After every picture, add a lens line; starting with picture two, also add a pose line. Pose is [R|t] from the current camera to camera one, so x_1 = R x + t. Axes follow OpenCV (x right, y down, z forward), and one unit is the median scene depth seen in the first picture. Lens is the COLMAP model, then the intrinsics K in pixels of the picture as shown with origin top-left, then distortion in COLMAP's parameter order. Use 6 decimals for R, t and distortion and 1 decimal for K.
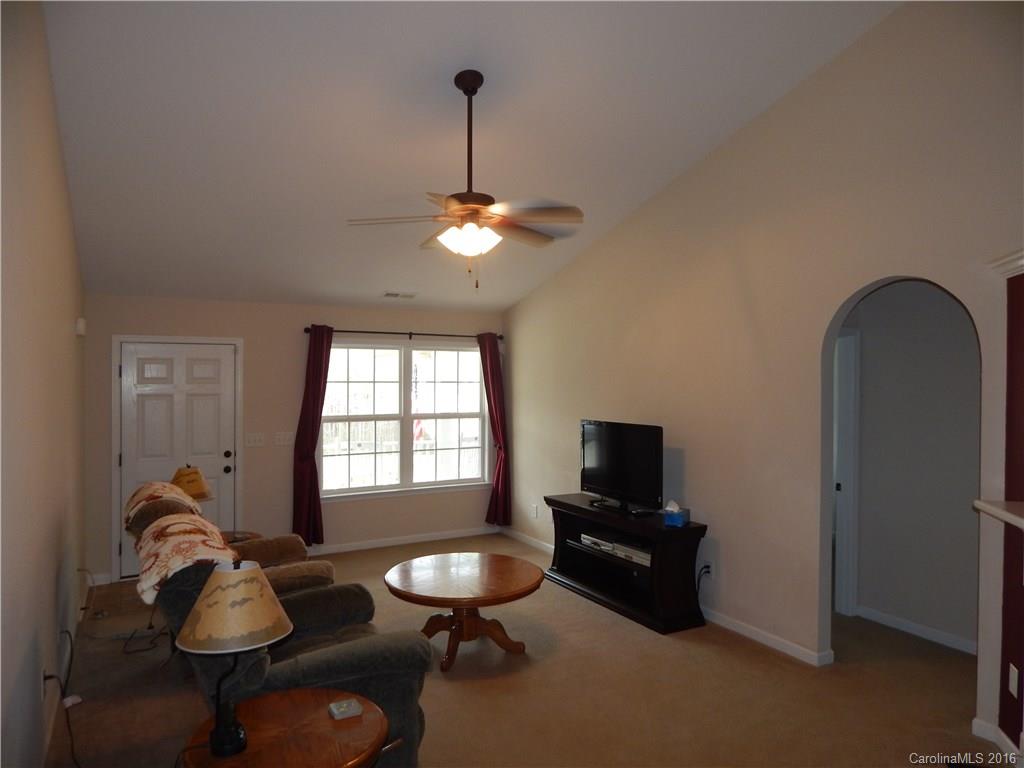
lens RADIAL K [[690.4, 0, 515.0], [0, 690.4, 384.2], [0, 0, 1]] dist [0.005062, -0.000883]
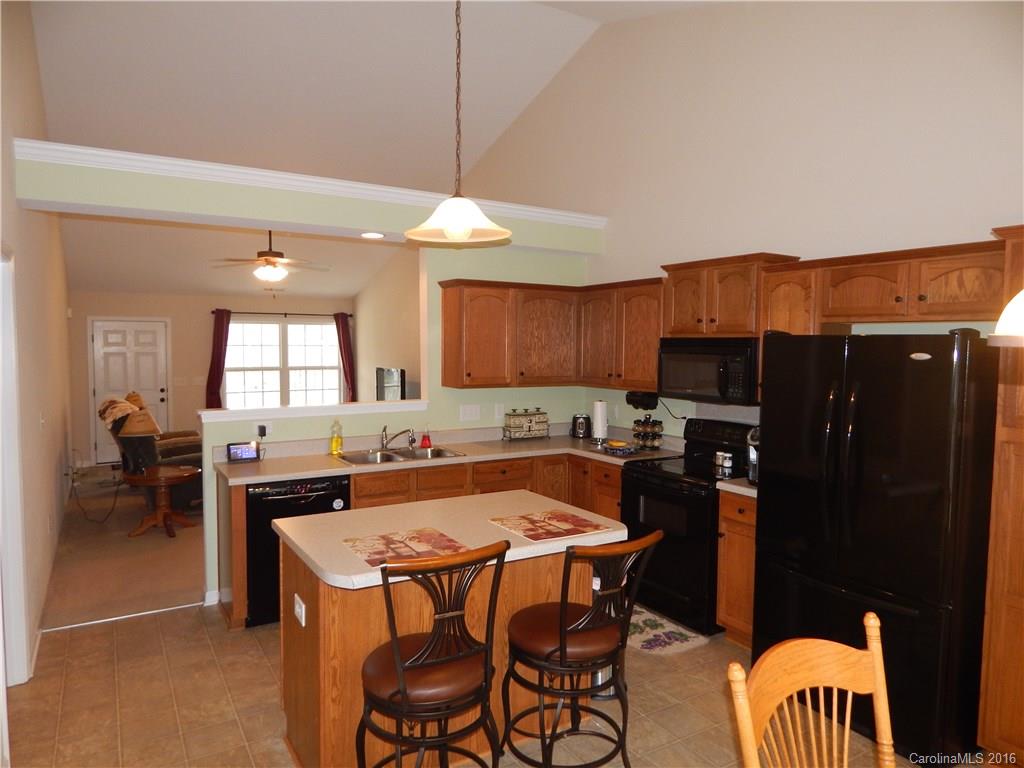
lens RADIAL K [[690.4, 0, 515.0], [0, 690.4, 384.2], [0, 0, 1]] dist [0.005062, -0.000883]
pose [[0.999447, 0.000220, 0.033259, 0.338002], [-0.001965, 0.998622, 0.052441, 0.001186], [-0.033202, -0.052477, 0.998070, -0.608132]]
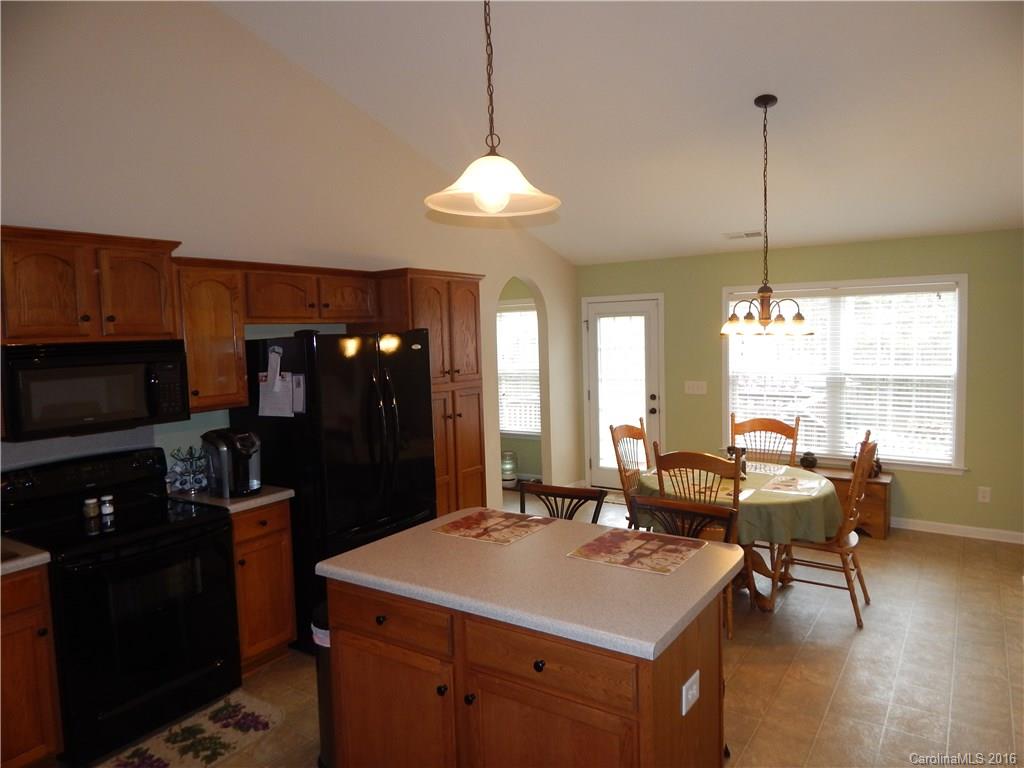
lens RADIAL K [[690.4, 0, 515.0], [0, 690.4, 384.2], [0, 0, 1]] dist [0.005062, -0.000883]
pose [[-0.446210, -0.060627, 0.892872, -1.207391], [0.034462, 0.995799, 0.084838, -0.050937], [-0.894264, 0.068625, -0.442246, 2.078943]]
